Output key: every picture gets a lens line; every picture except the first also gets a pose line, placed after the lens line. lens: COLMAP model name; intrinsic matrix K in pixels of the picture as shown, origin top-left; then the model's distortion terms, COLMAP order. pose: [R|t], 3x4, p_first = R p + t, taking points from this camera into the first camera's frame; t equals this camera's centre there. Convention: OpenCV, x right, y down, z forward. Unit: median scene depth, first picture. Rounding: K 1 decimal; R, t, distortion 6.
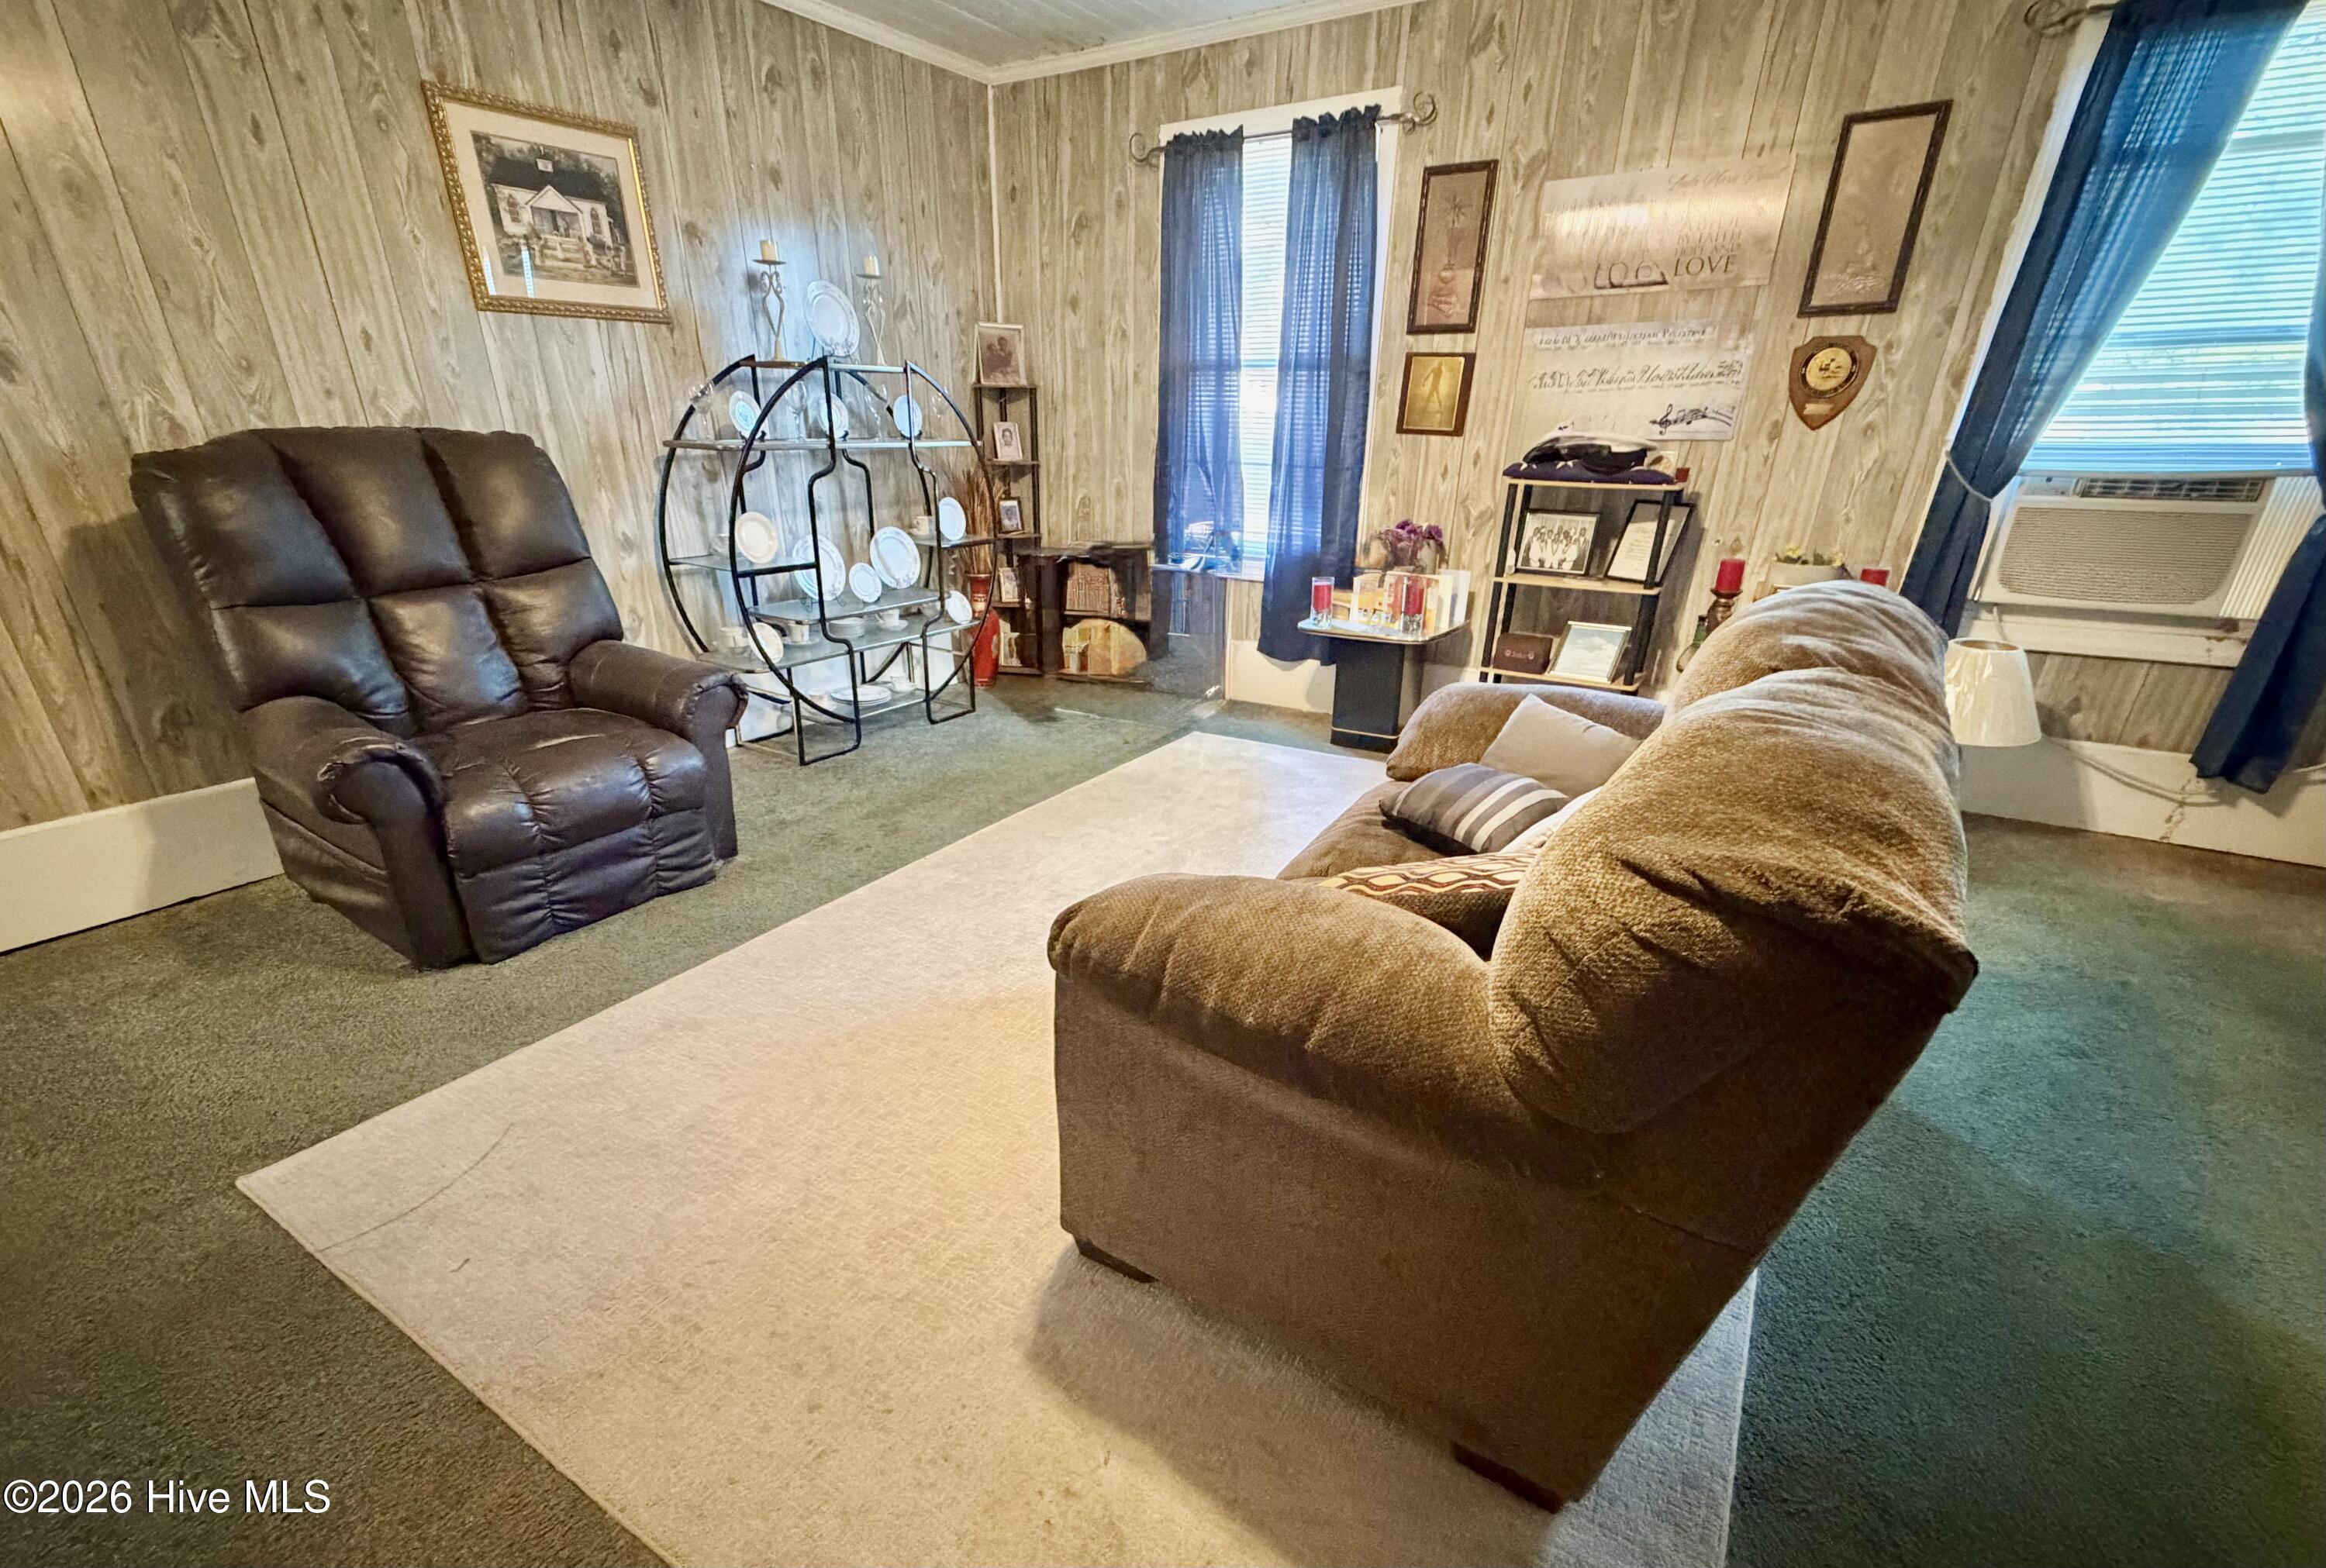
lens RADIAL K [[989.2, 0, 1126.1], [0, 989.2, 875.5], [0, 0, 1]] dist [0.000168, 0.000262]
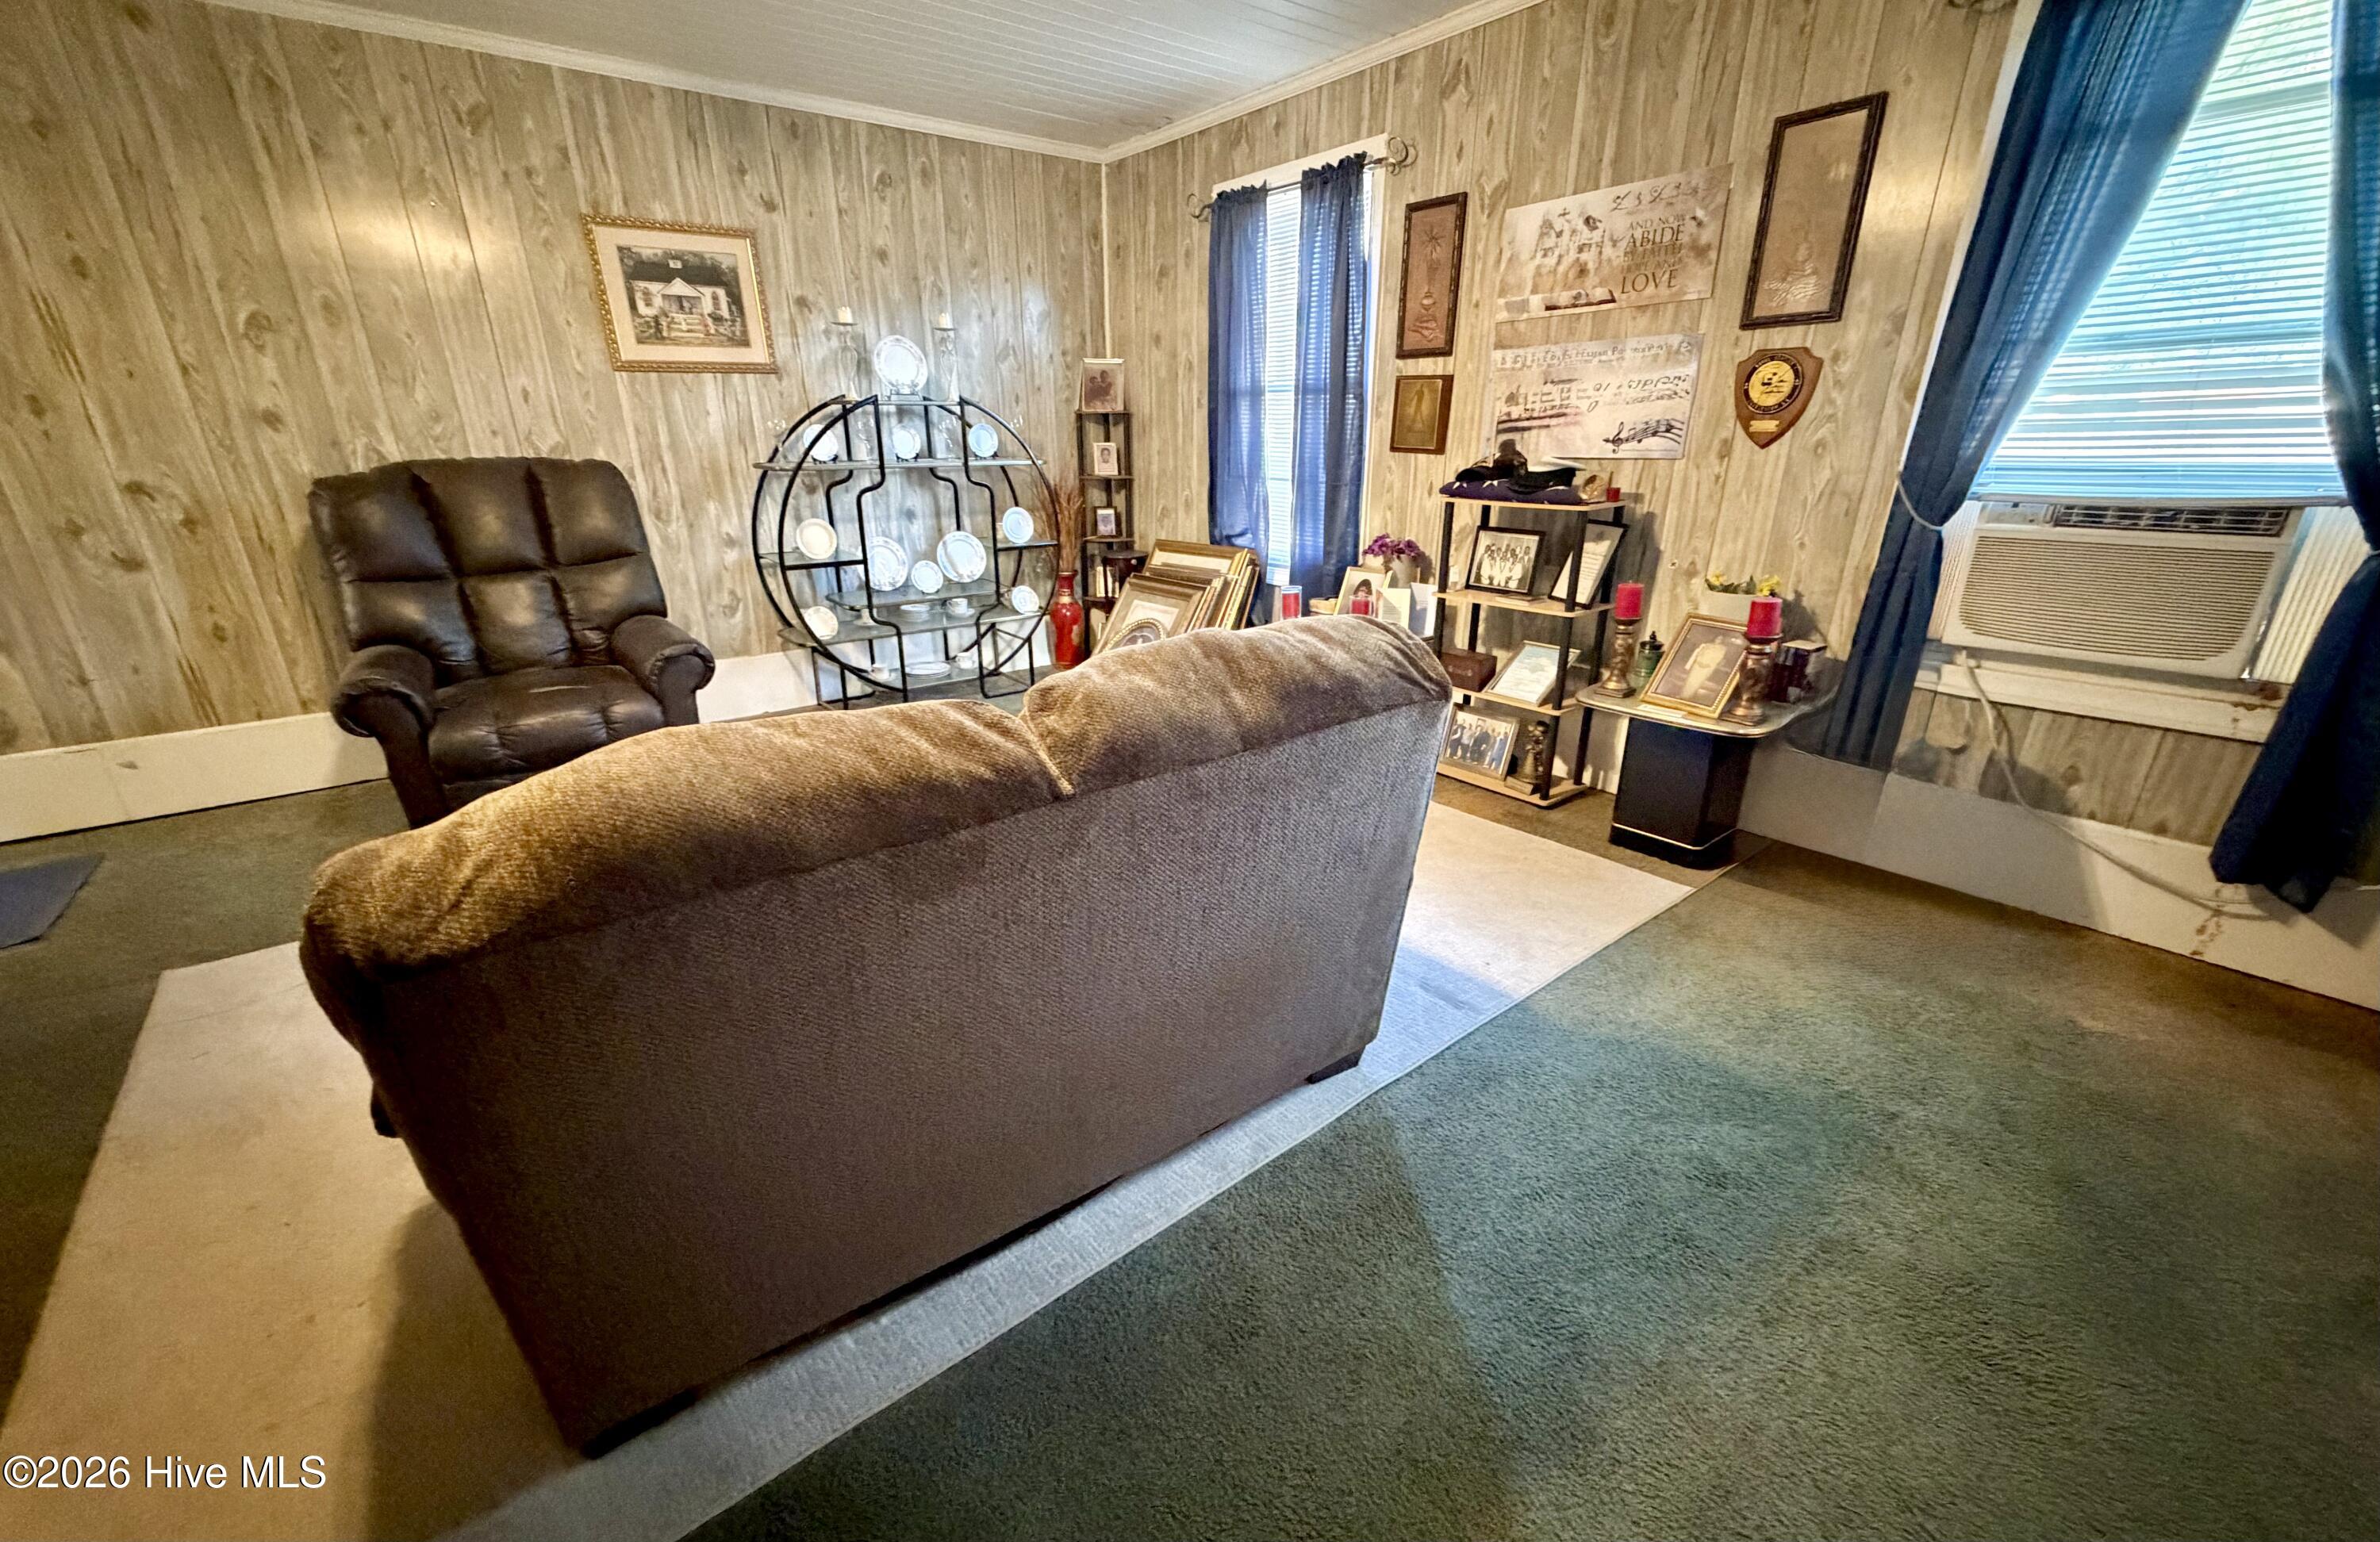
lens RADIAL K [[920.5, 0, 1188.1], [0, 920.5, 782.0], [0, 0, 1]] dist [0.000808, -0.000035]
pose [[0.950920, 0.098313, -0.293405, 0.486430], [-0.117730, 0.991825, -0.049225, -0.042045], [0.286167, 0.081352, 0.954720, 0.064693]]
